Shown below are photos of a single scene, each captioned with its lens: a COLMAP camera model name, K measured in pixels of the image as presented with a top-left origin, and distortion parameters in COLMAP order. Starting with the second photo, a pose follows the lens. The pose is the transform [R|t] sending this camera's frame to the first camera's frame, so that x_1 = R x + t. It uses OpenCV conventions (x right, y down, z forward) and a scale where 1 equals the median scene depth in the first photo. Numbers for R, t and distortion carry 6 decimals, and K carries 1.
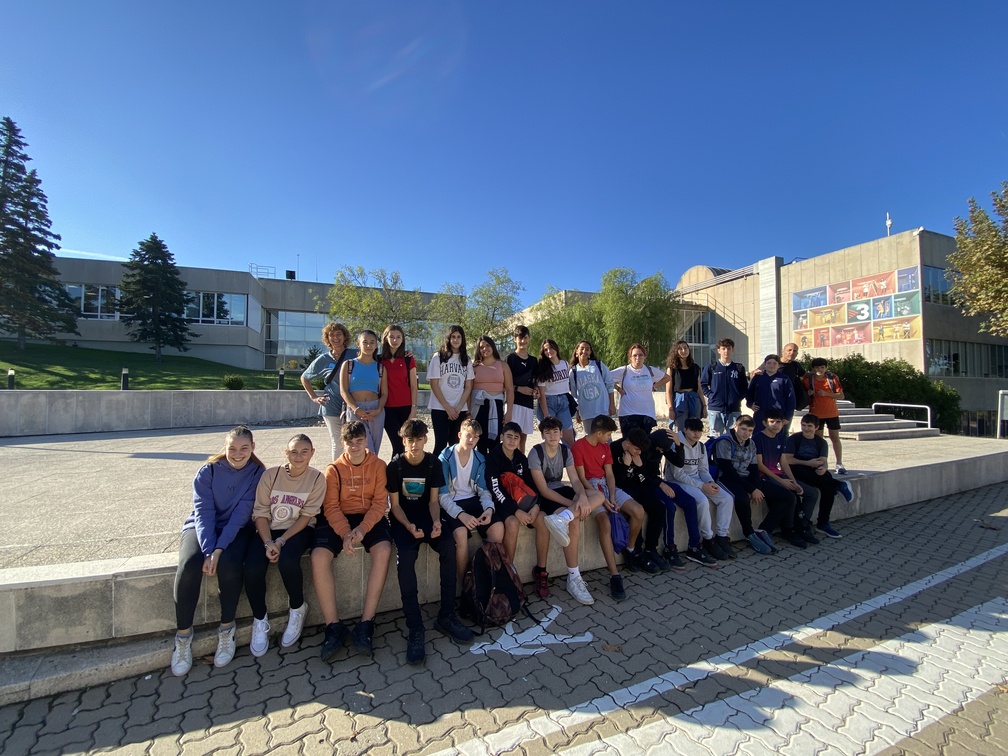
lens RADIAL K [[408.9, 0, 499.6], [0, 408.9, 377.6], [0, 0, 1]] dist [0.012640, -0.016922]
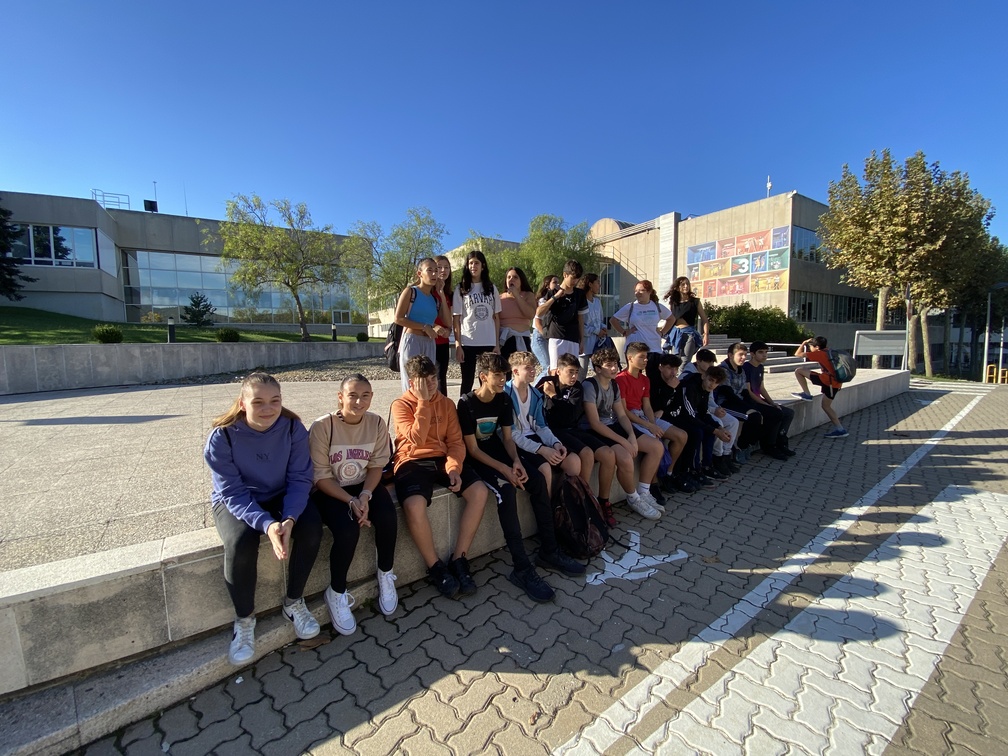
lens RADIAL K [[408.9, 0, 499.6], [0, 408.9, 377.6], [0, 0, 1]] dist [0.012640, -0.016922]
pose [[0.972569, -0.039630, 0.229215, -0.255742], [0.013008, 0.993105, 0.116508, 0.037296], [-0.232252, -0.110330, 0.966378, 0.089422]]
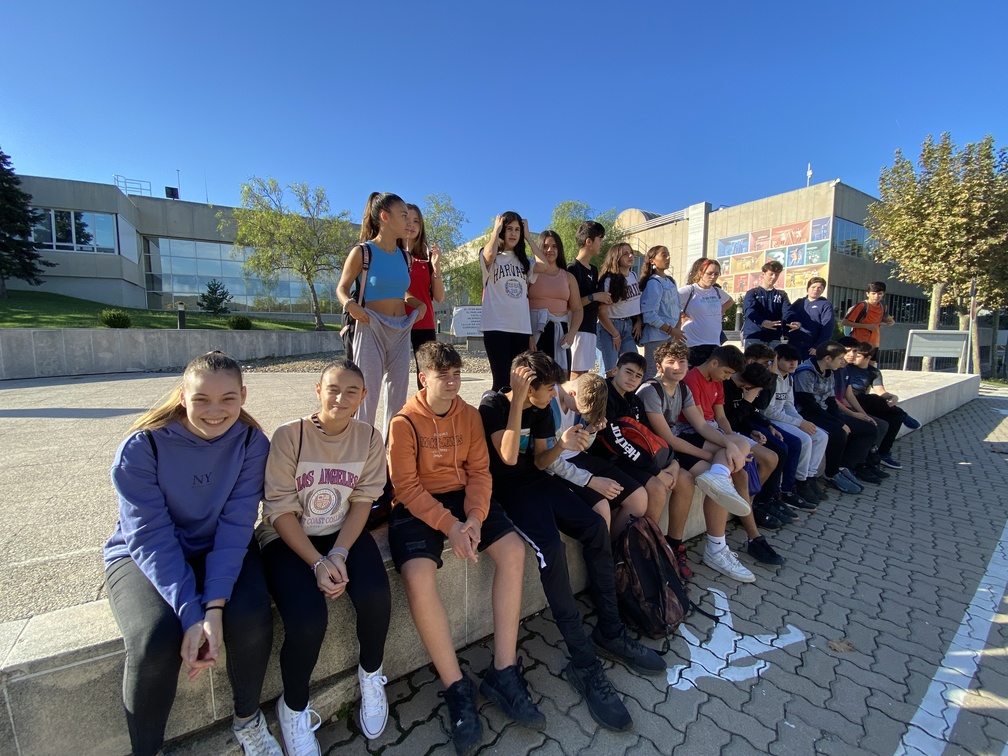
lens RADIAL K [[408.9, 0, 499.6], [0, 408.9, 377.6], [0, 0, 1]] dist [0.012640, -0.016922]
pose [[0.981472, -0.021321, 0.190414, -0.242394], [-0.003847, 0.991396, 0.130841, 0.051829], [-0.191565, -0.129150, 0.972946, 0.258388]]
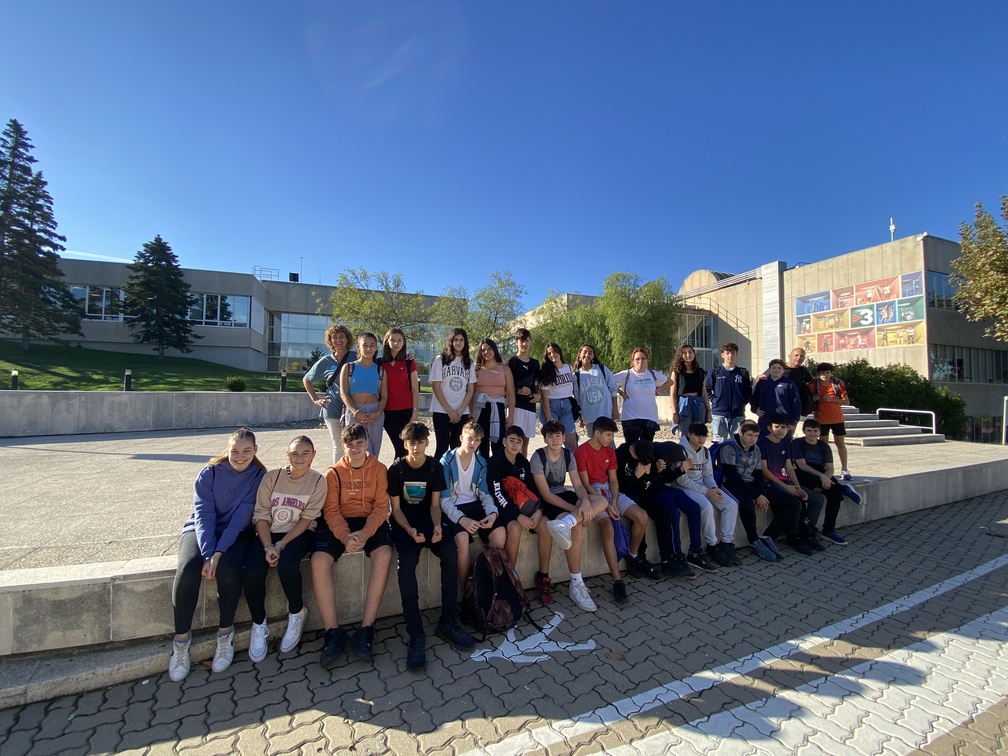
lens RADIAL K [[408.9, 0, 499.6], [0, 408.9, 377.6], [0, 0, 1]] dist [0.012640, -0.016922]
pose [[0.999975, 0.005473, -0.004545, -0.001528], [-0.005509, 0.999954, -0.007857, 0.000033], [0.004502, 0.007882, 0.999959, 0.005235]]
